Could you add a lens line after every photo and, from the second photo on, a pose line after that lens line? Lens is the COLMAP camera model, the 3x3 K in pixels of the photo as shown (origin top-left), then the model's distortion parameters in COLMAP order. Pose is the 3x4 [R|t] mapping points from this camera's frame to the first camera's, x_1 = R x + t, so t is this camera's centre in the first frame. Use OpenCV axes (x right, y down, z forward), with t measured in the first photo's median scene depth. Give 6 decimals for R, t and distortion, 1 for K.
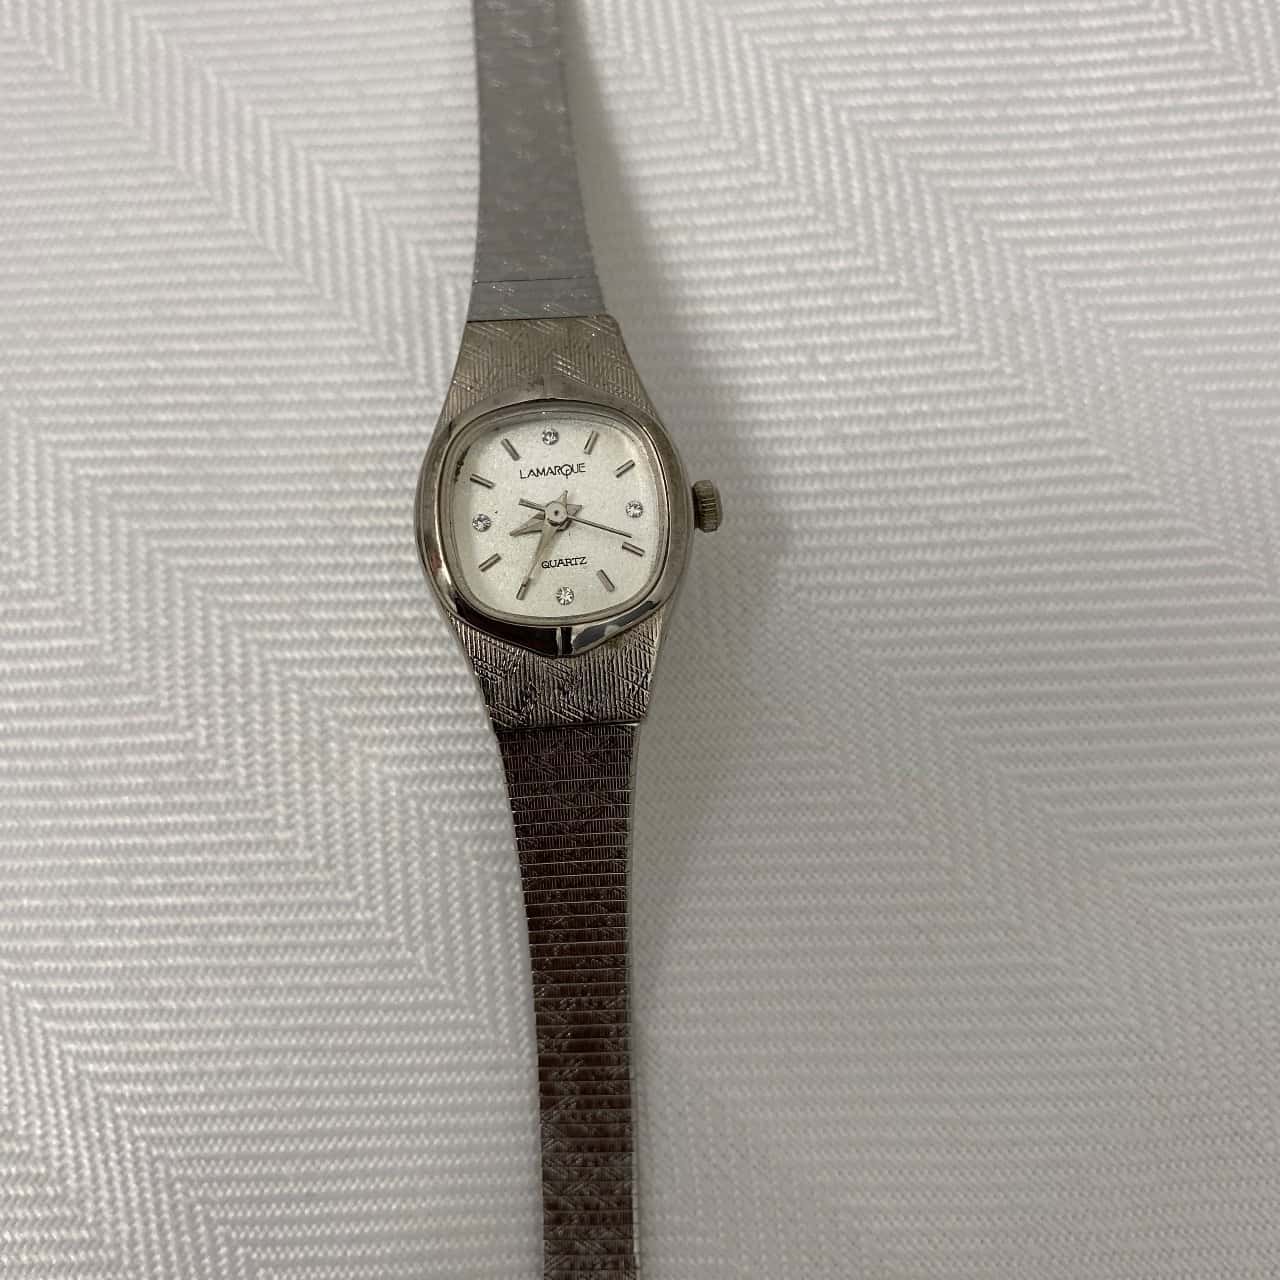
lens RADIAL K [[1255.1, 0, 674.0], [0, 1255.1, 628.9], [0, 0, 1]] dist [-0.037386, 0.000000]
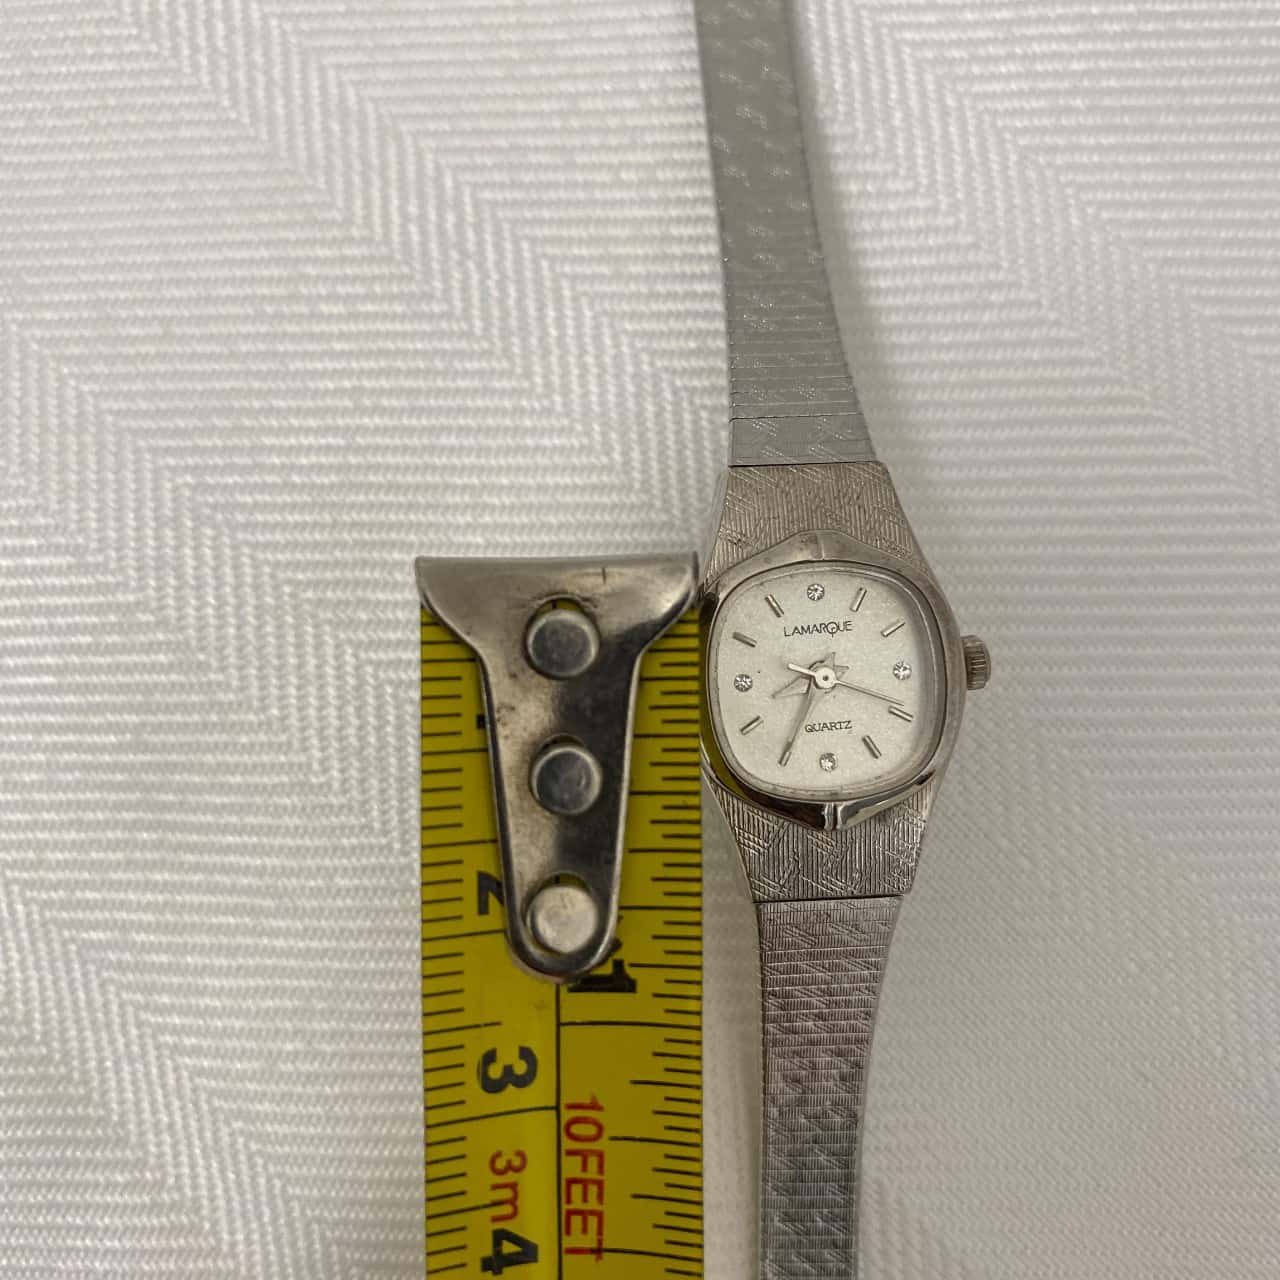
lens RADIAL K [[1255.1, 0, 643.2], [0, 1255.1, 631.0], [0, 0, 1]] dist [-0.037386, 0.000000]
pose [[0.999500, 0.031199, 0.005064, -0.203368], [-0.031536, 0.995117, 0.093527, -0.181957], [-0.002121, -0.093640, 0.995604, 0.042292]]
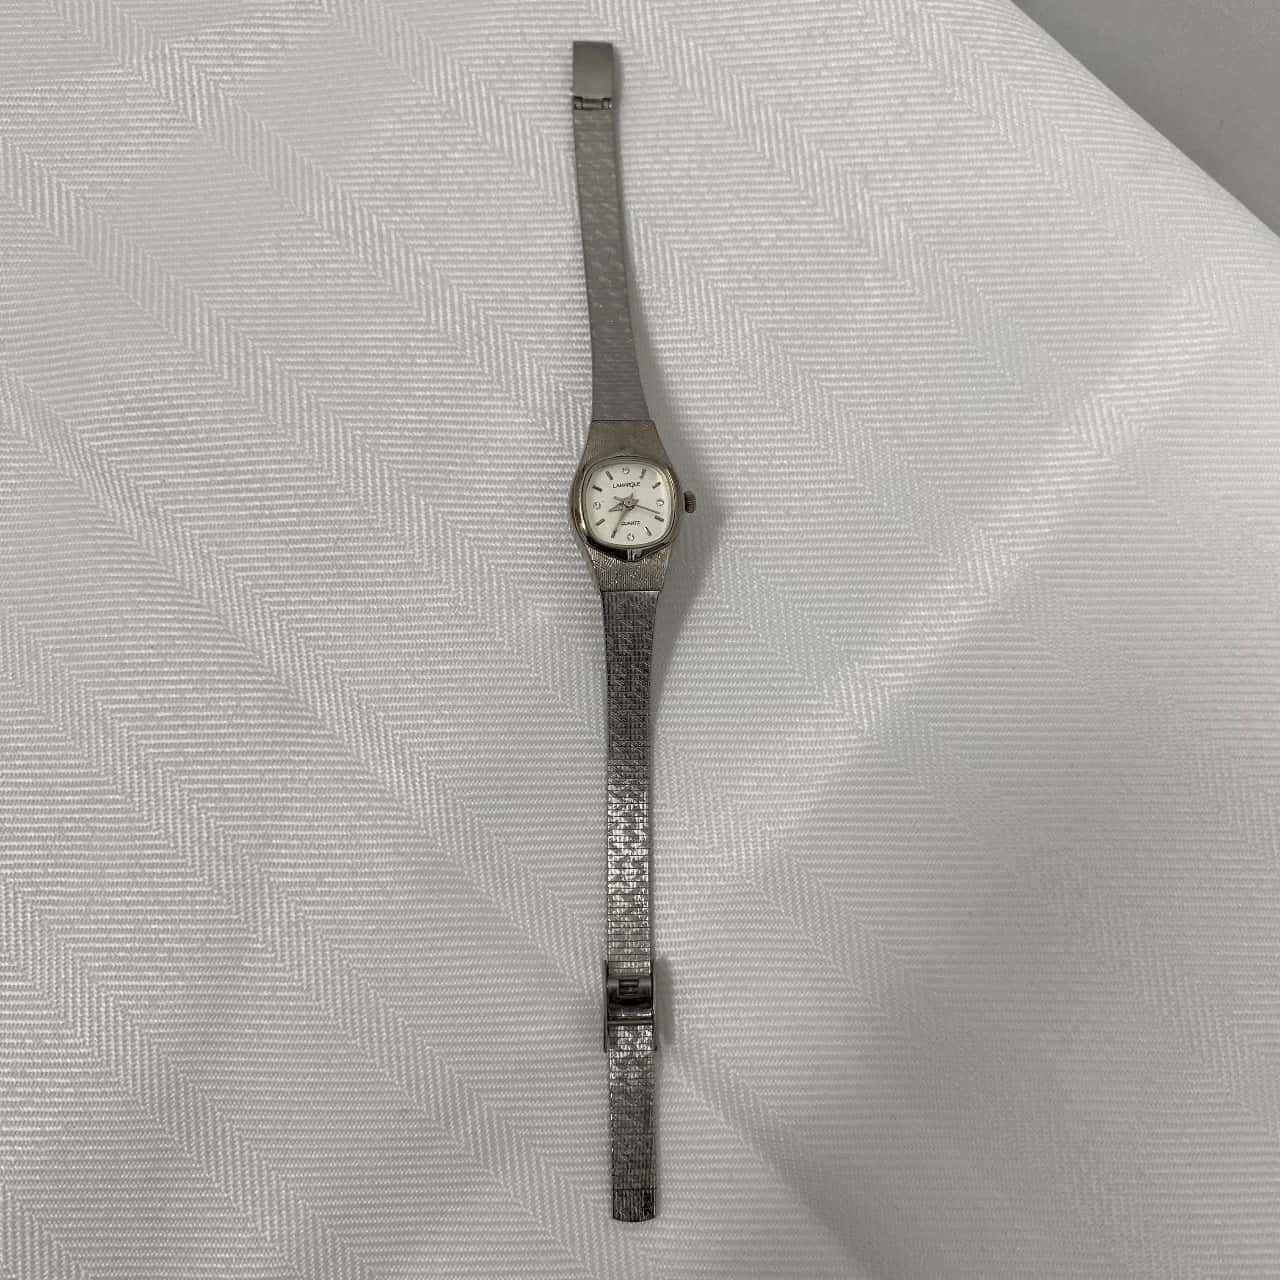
lens RADIAL K [[1367.6, 0, 711.3], [0, 1367.6, 685.4], [0, 0, 1]] dist [0.034710, 0.000000]
pose [[0.995696, 0.027175, 0.088601, -0.137266], [-0.029558, 0.999233, 0.025700, 0.163795], [-0.087835, -0.028208, 0.995736, -1.445018]]
